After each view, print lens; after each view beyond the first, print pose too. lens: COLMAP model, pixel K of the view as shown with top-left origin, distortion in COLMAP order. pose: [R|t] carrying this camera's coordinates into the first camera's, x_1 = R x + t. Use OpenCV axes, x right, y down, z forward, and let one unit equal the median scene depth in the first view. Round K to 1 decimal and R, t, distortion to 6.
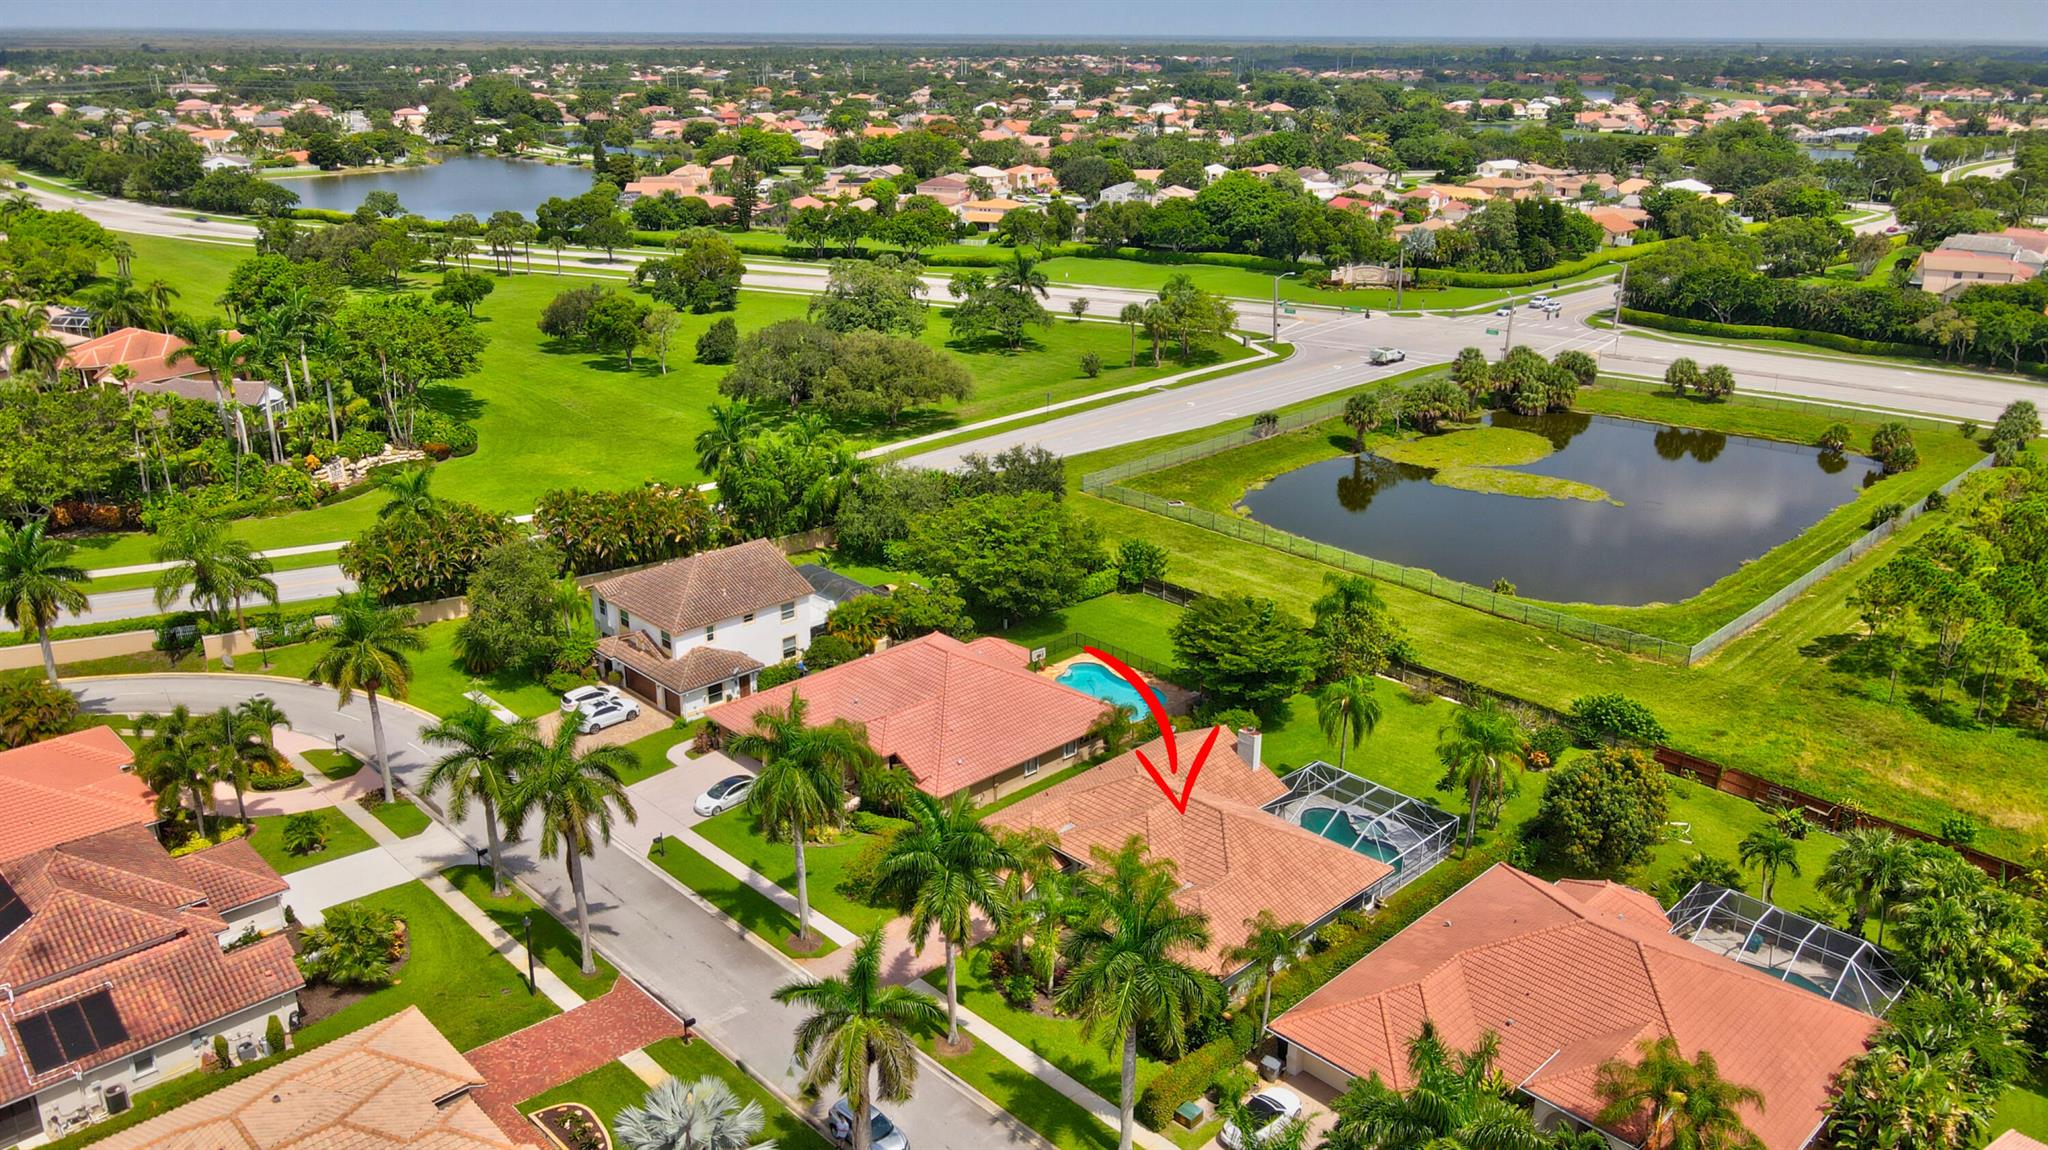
lens RADIAL K [[1515.1, 0, 1010.4], [0, 1515.1, 573.1], [0, 0, 1]] dist [-0.017230, 0.042016]
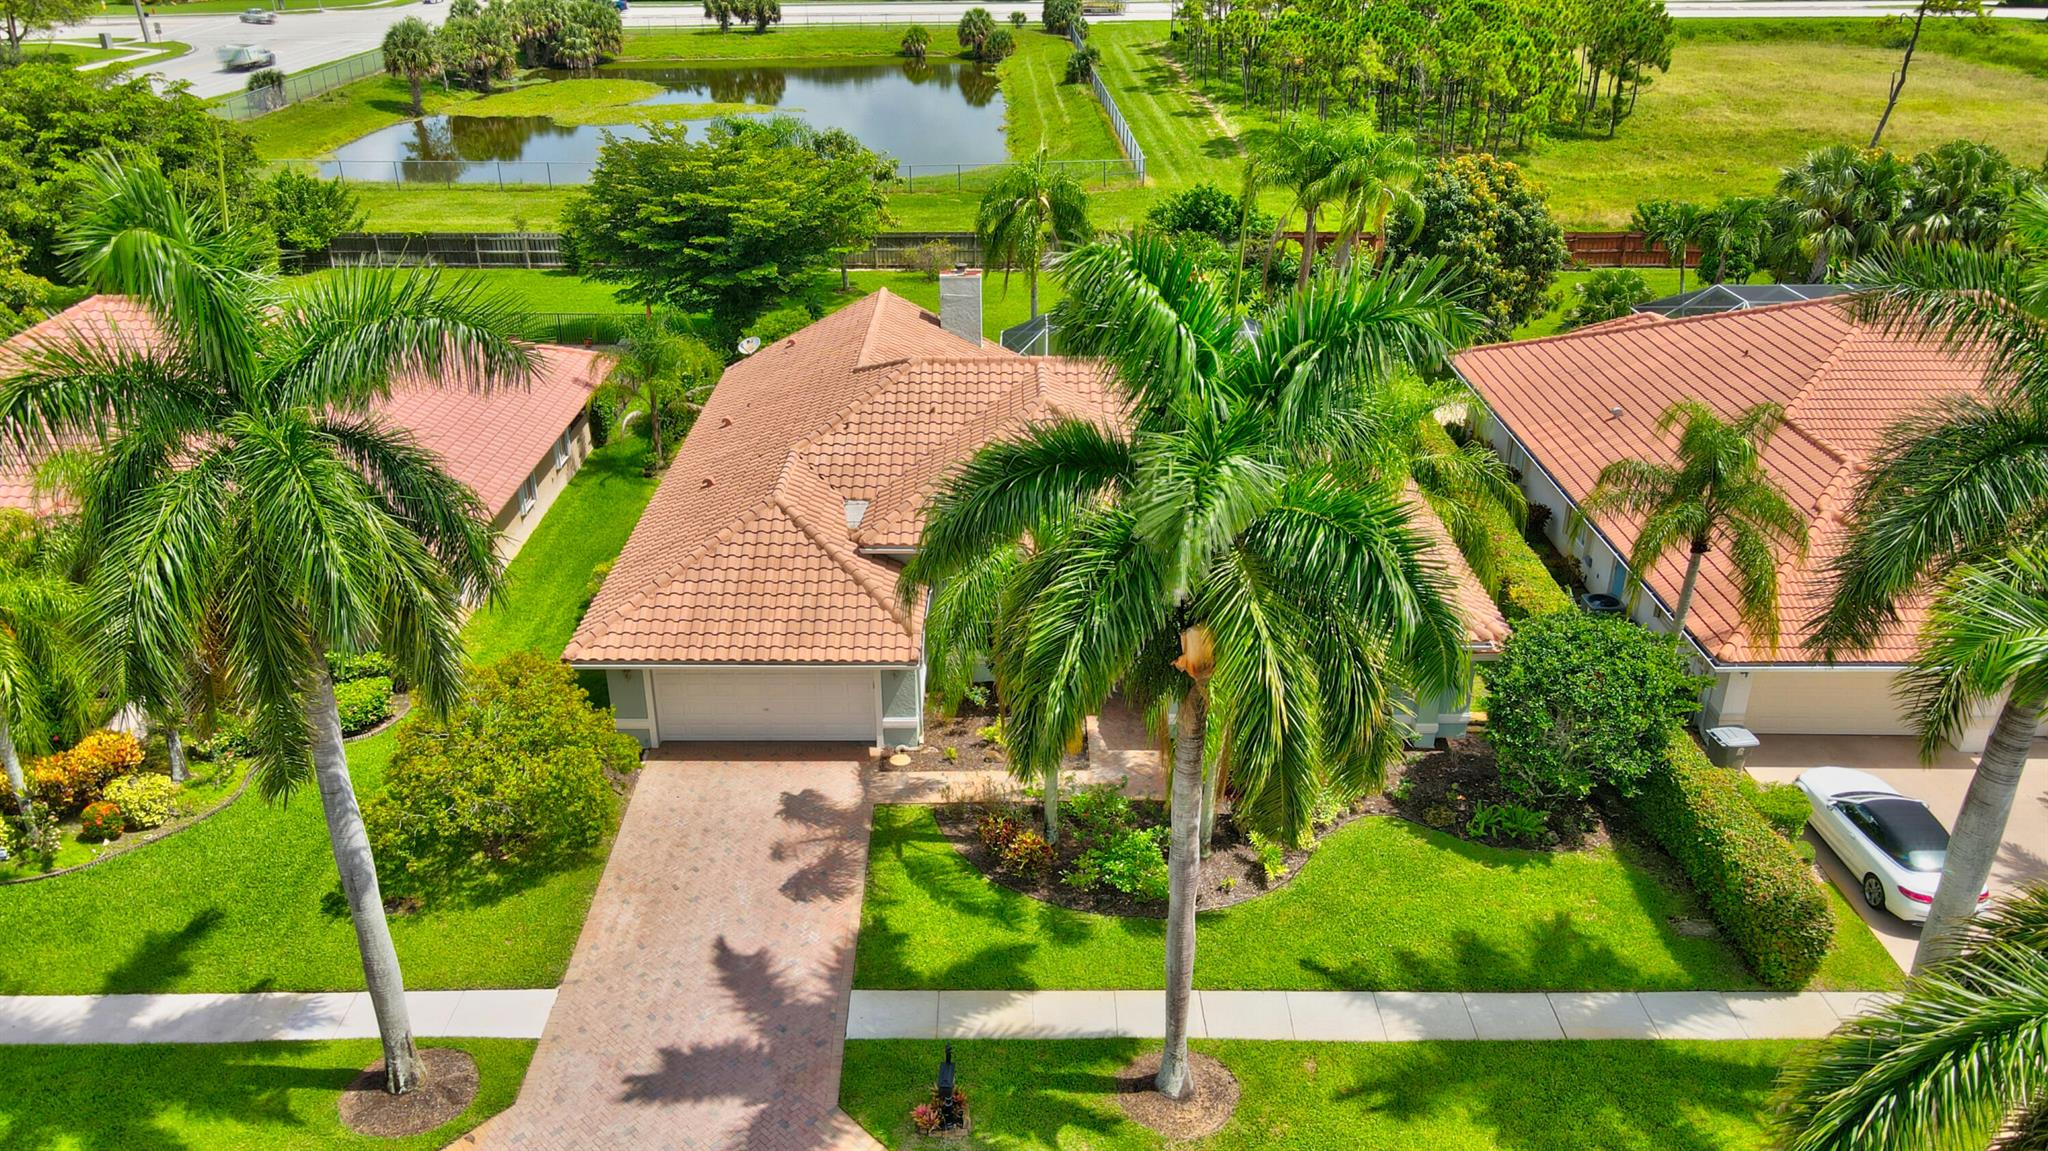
lens RADIAL K [[1504.9, 0, 1024.0], [0, 1504.9, 575.5], [0, 0, 1]] dist [0.006182, 0.006428]
pose [[0.687625, -0.309707, 0.656699, -0.095388], [0.246273, 0.950331, 0.190317, 0.055888], [-0.683024, 0.030860, 0.729744, 0.317381]]
